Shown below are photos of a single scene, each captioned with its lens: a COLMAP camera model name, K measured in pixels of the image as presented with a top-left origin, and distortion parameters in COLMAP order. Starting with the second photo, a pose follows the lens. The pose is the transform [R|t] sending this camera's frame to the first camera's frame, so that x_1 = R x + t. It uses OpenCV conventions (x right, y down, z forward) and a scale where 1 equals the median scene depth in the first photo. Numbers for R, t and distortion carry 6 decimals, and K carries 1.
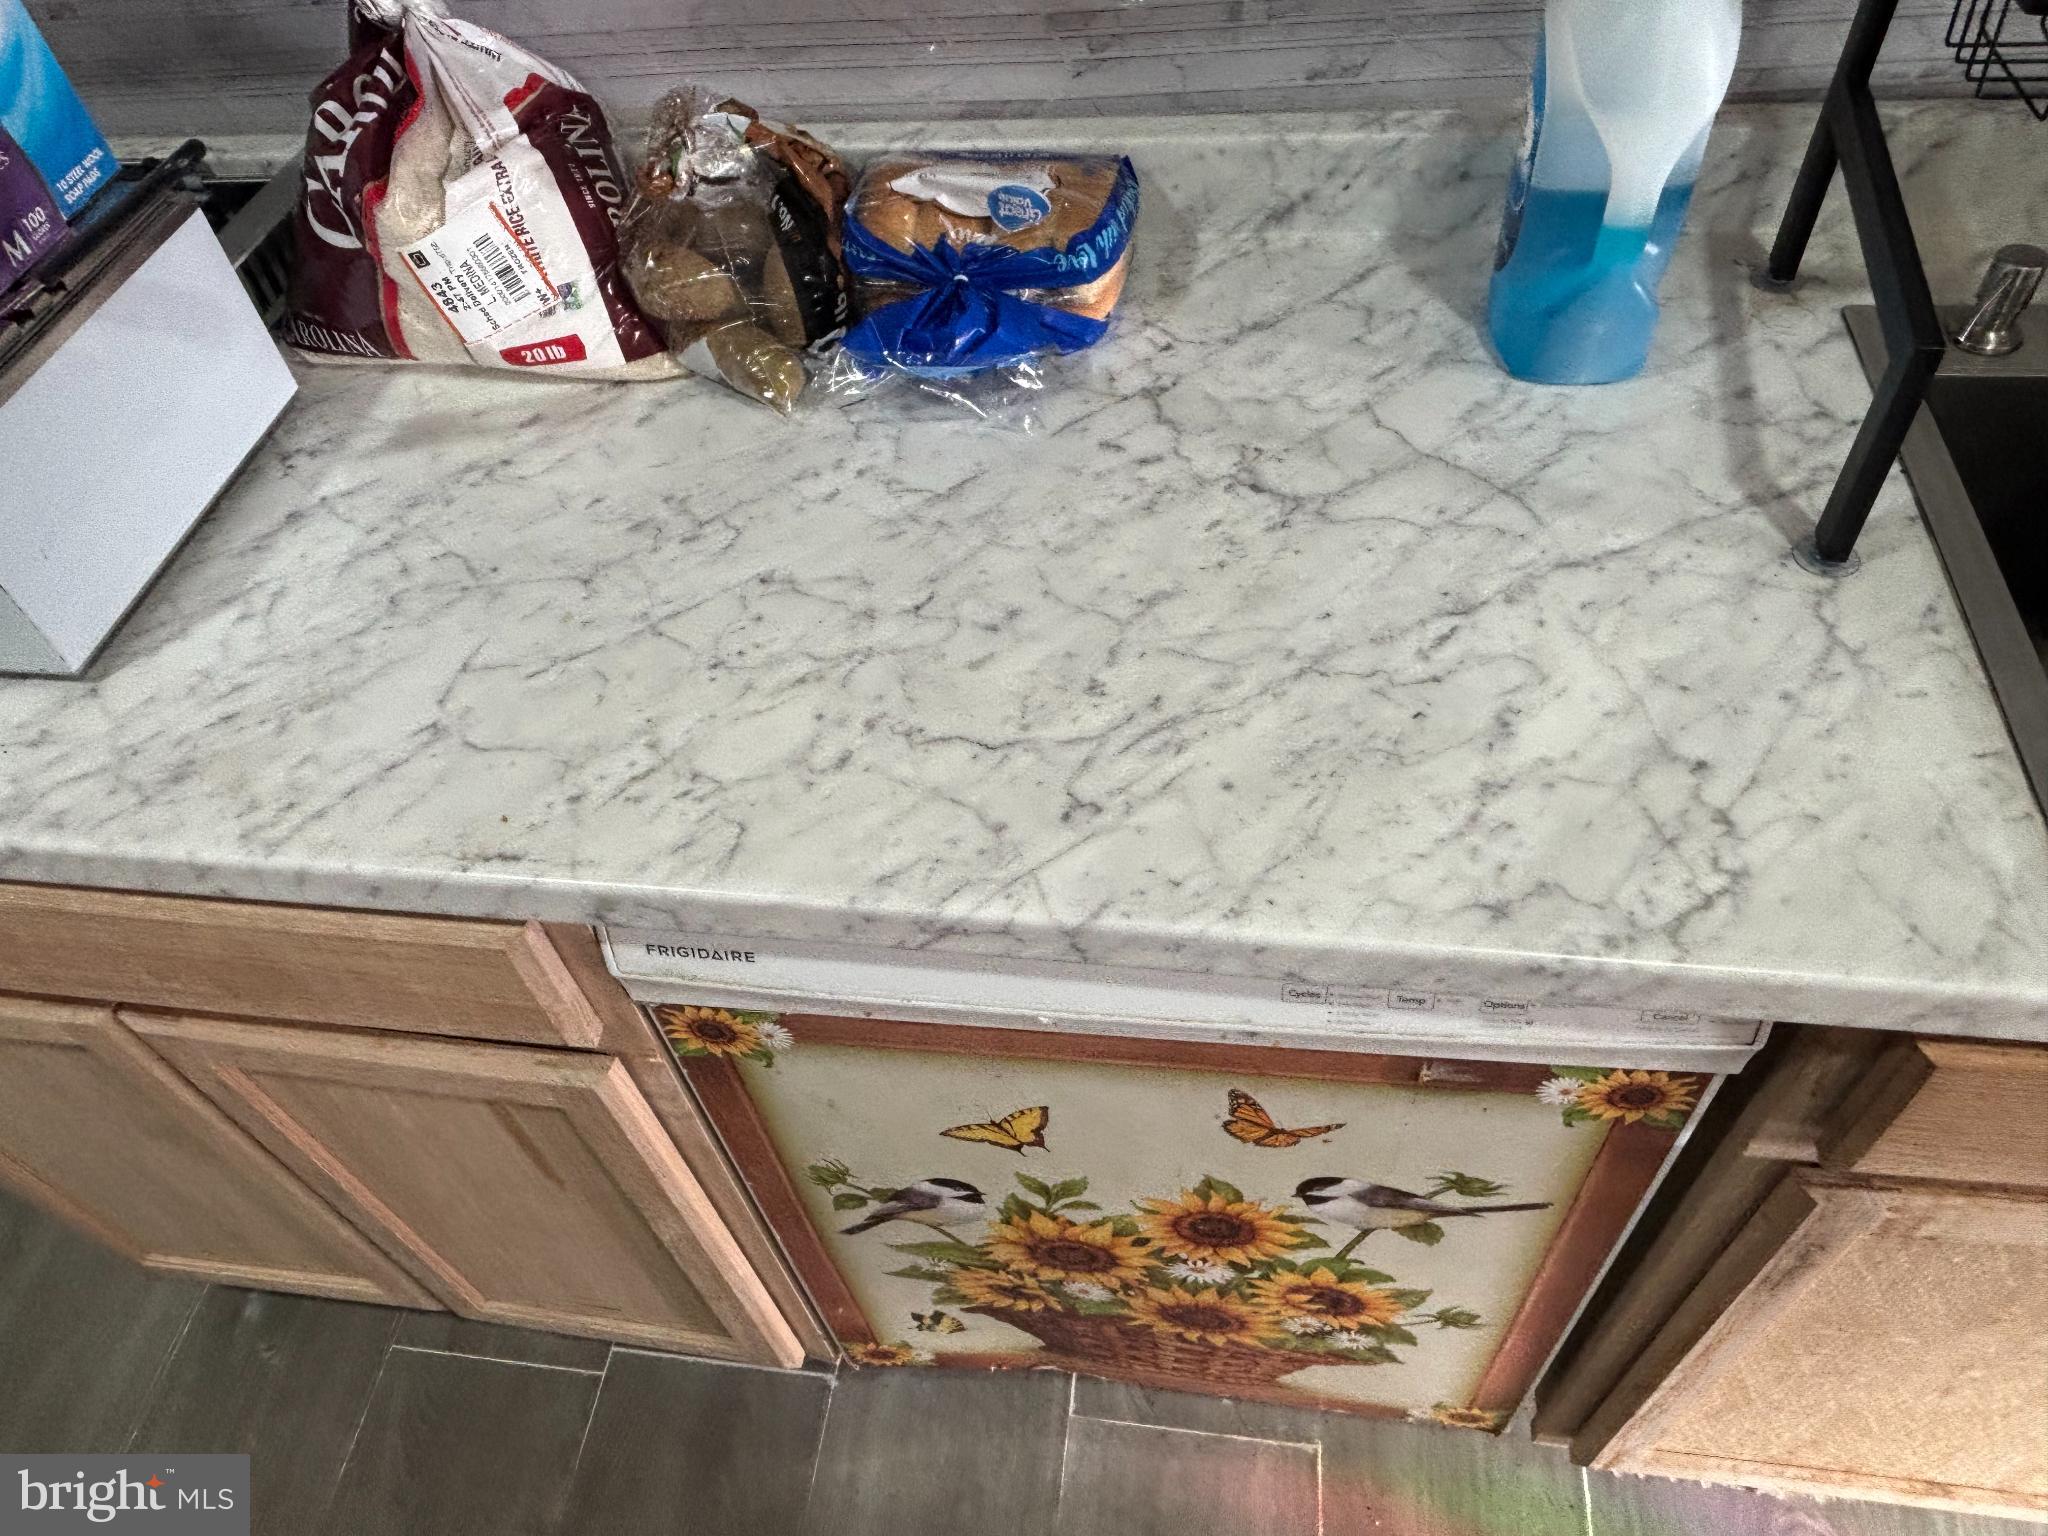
lens RADIAL K [[1389.6, 0, 1027.9], [0, 1389.6, 758.2], [0, 0, 1]] dist [0.014400, -0.016644]
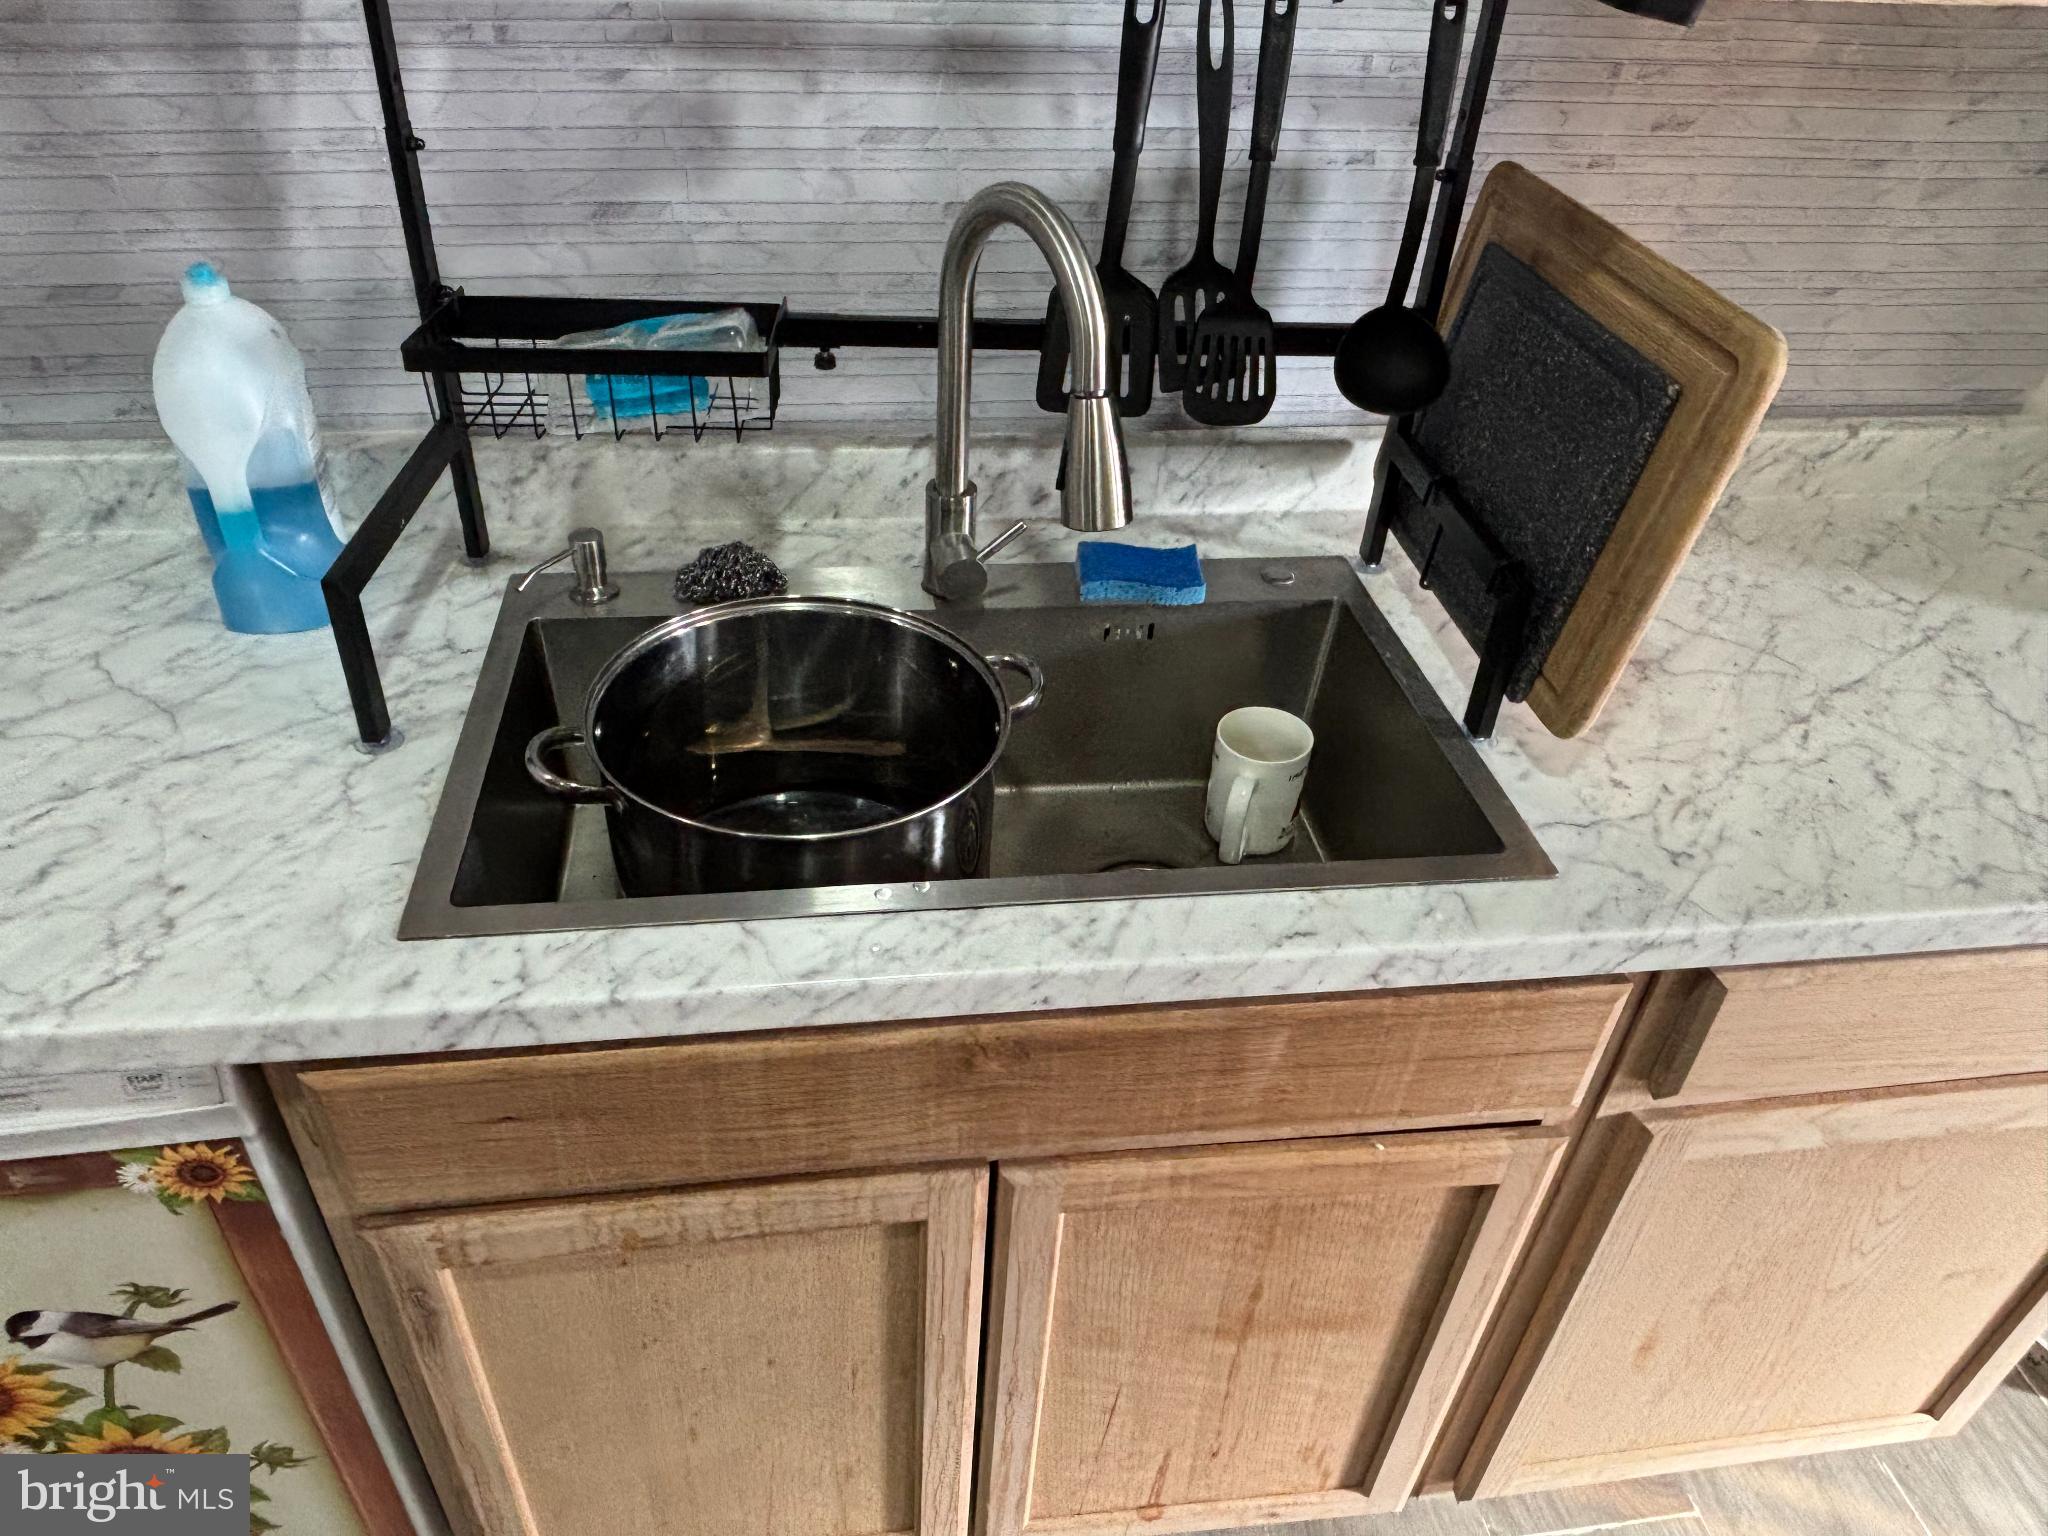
lens RADIAL K [[1389.6, 0, 1009.9], [0, 1389.6, 762.8], [0, 0, 1]] dist [0.014400, -0.016644]
pose [[0.957700, -0.053916, 0.282672, 0.658803], [0.117796, 0.969674, -0.214142, 0.199591], [-0.262554, 0.238381, 0.935008, -0.345929]]
